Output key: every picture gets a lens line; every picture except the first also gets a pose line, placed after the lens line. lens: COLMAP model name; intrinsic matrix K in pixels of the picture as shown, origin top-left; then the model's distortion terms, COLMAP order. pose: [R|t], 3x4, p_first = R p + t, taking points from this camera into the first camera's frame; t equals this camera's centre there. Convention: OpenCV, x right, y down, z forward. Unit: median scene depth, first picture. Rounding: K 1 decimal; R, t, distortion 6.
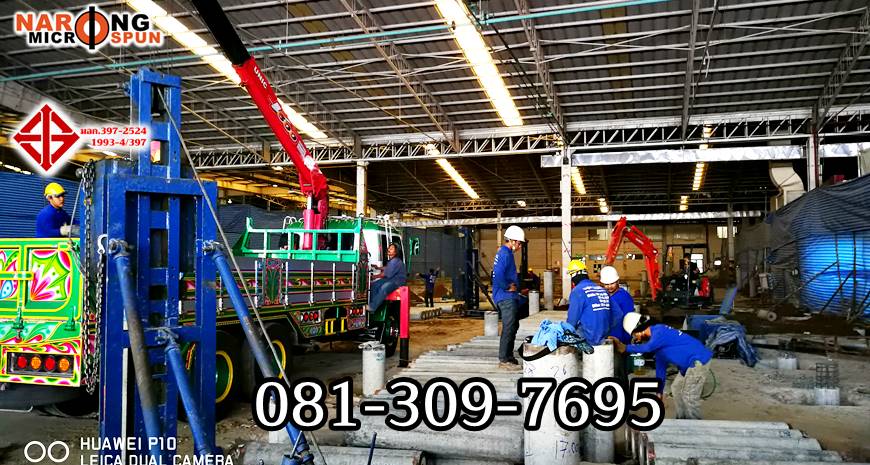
lens RADIAL K [[714.0, 0, 429.7], [0, 714.0, 231.9], [0, 0, 1]] dist [0.047320, -0.051398]
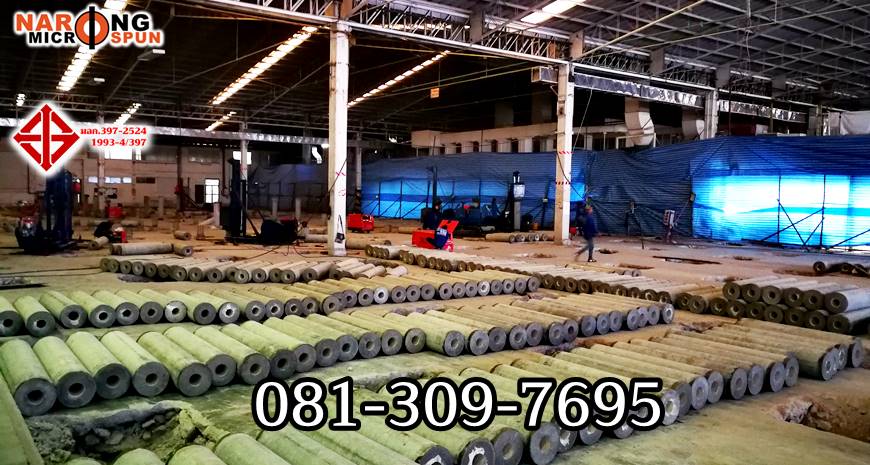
lens RADIAL K [[714.0, 0, 435.2], [0, 714.0, 233.5], [0, 0, 1]] dist [0.047320, -0.051398]
pose [[0.584324, -0.032599, 0.810866, -0.369527], [-0.058627, 0.994886, 0.082245, 0.012935], [-0.809400, -0.095597, 0.579424, 0.405739]]
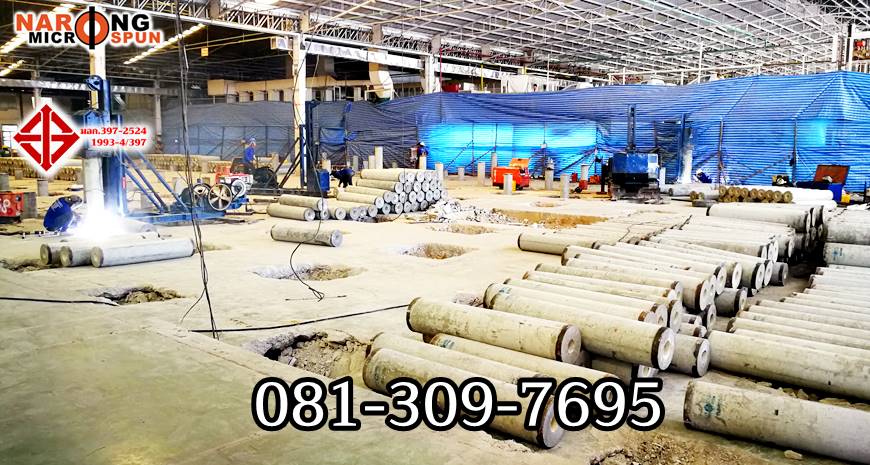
lens RADIAL K [[714.0, 0, 444.7], [0, 714.0, 233.5], [0, 0, 1]] dist [0.047320, -0.051398]
pose [[0.384174, -0.111385, 0.916517, -0.476676], [-0.056438, 0.988006, 0.143730, 0.007076], [-0.921534, -0.106944, 0.373280, 0.240481]]
